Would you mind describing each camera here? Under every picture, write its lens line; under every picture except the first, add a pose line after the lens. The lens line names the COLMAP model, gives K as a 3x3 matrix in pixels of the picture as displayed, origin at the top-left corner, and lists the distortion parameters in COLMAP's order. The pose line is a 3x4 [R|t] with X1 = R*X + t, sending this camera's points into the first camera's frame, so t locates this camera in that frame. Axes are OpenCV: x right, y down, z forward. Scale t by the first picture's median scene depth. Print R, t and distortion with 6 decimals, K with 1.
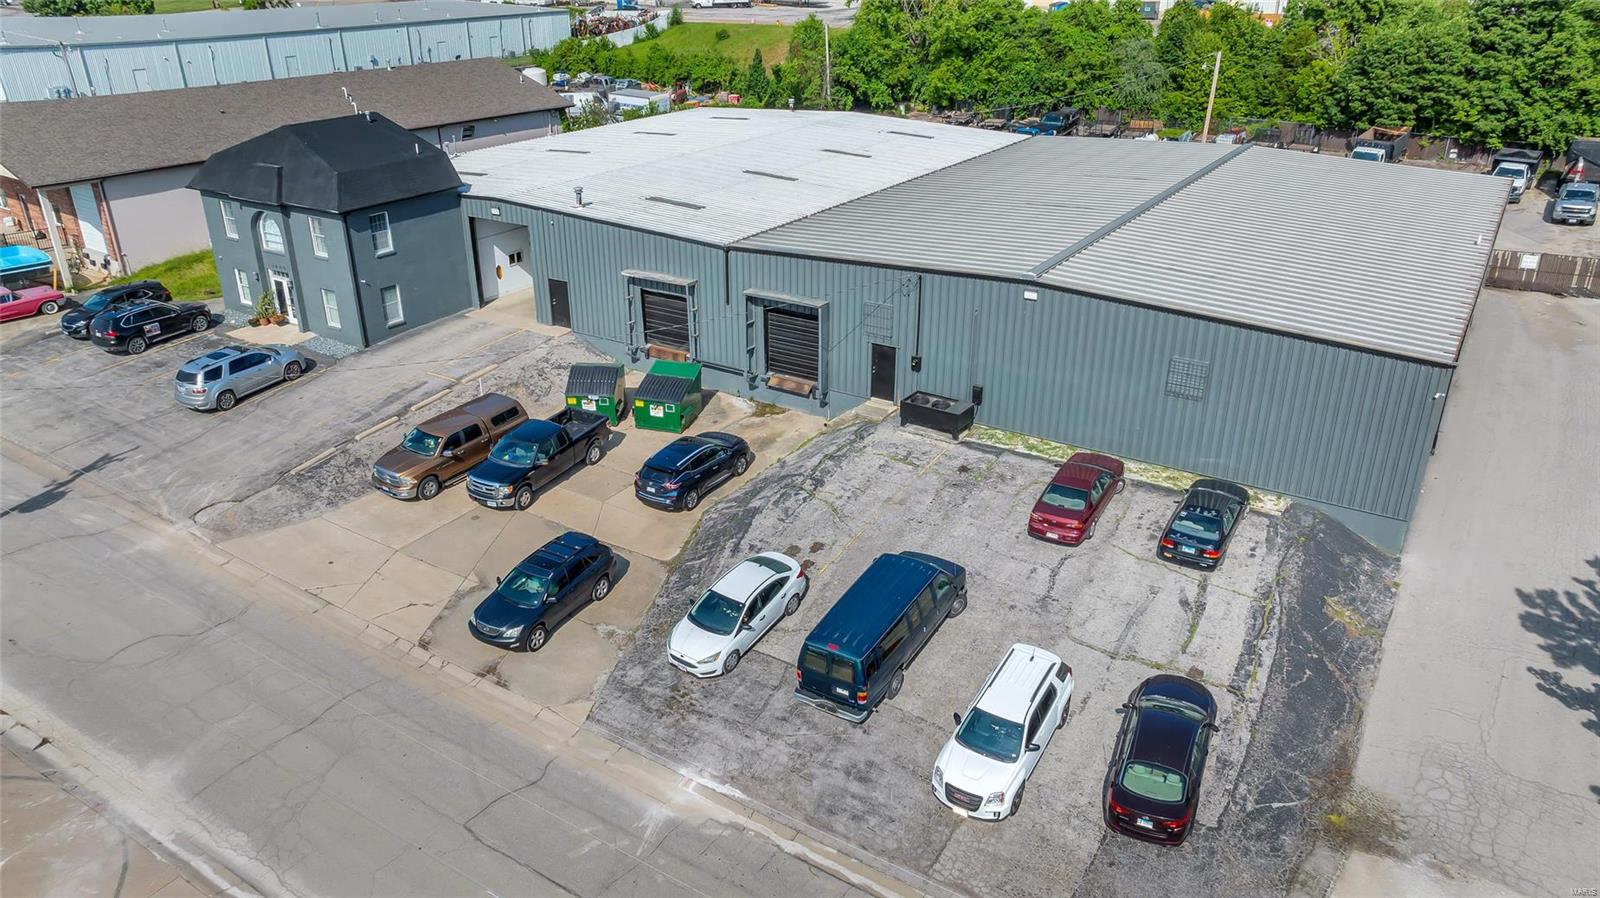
lens RADIAL K [[1129.3, 0, 795.7], [0, 1129.3, 452.6], [0, 0, 1]] dist [-0.037549, 0.030944]
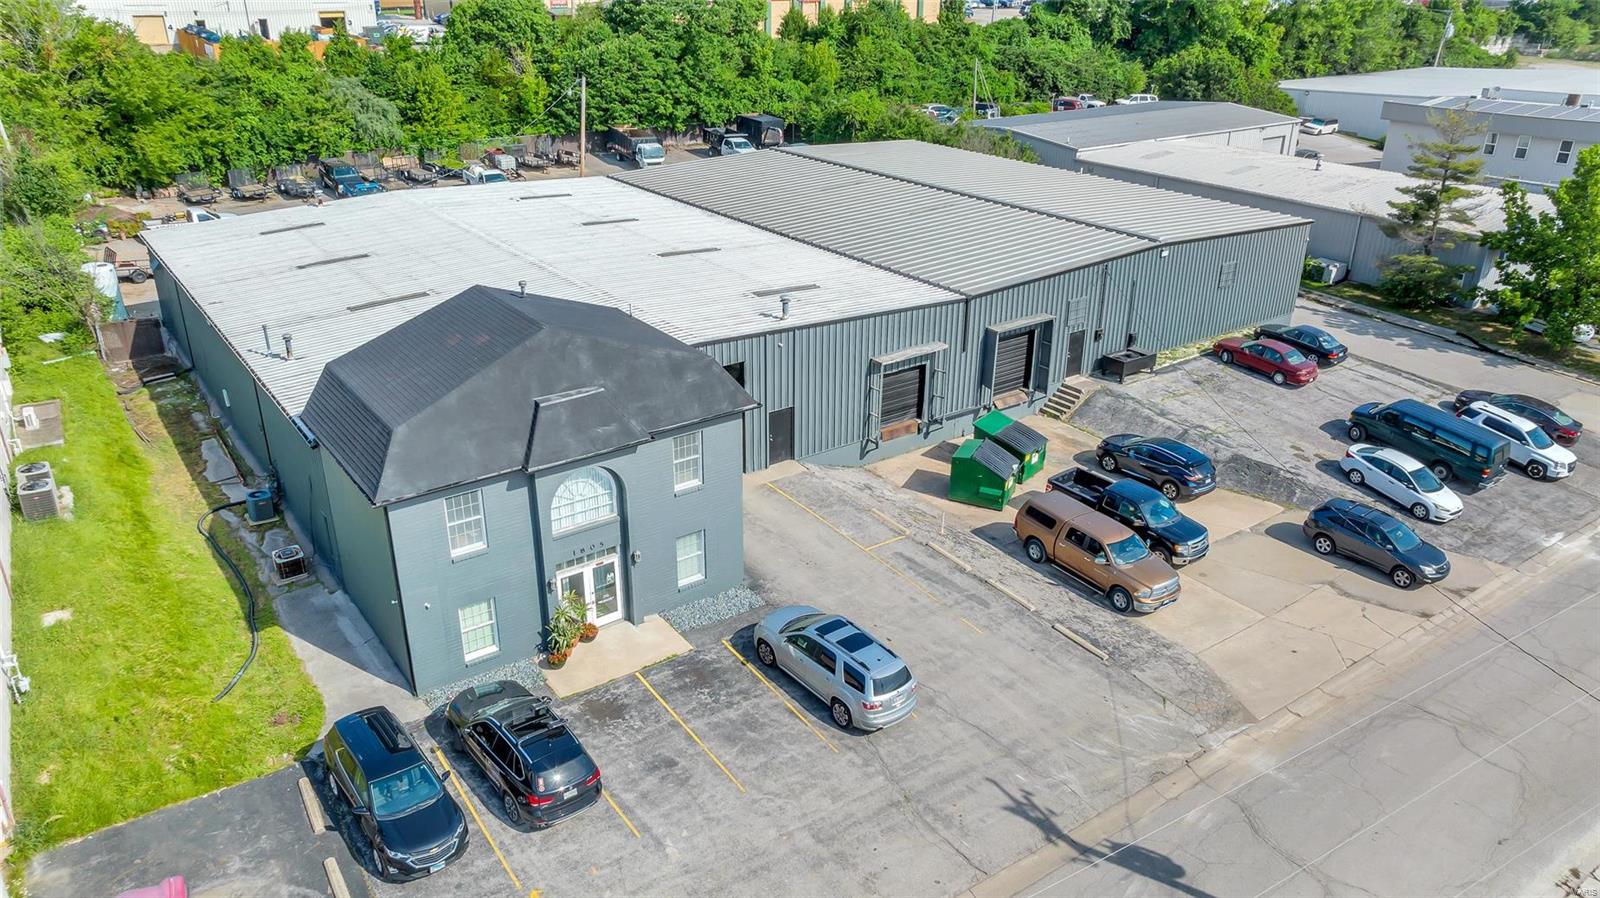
lens RADIAL K [[1129.3, 0, 799.4], [0, 1129.3, 447.2], [0, 0, 1]] dist [-0.037549, 0.030944]
pose [[0.356625, -0.373220, 0.856461, -1.029001], [0.378383, 0.895885, 0.232843, -0.349757], [-0.854192, 0.241033, 0.460715, 0.667359]]
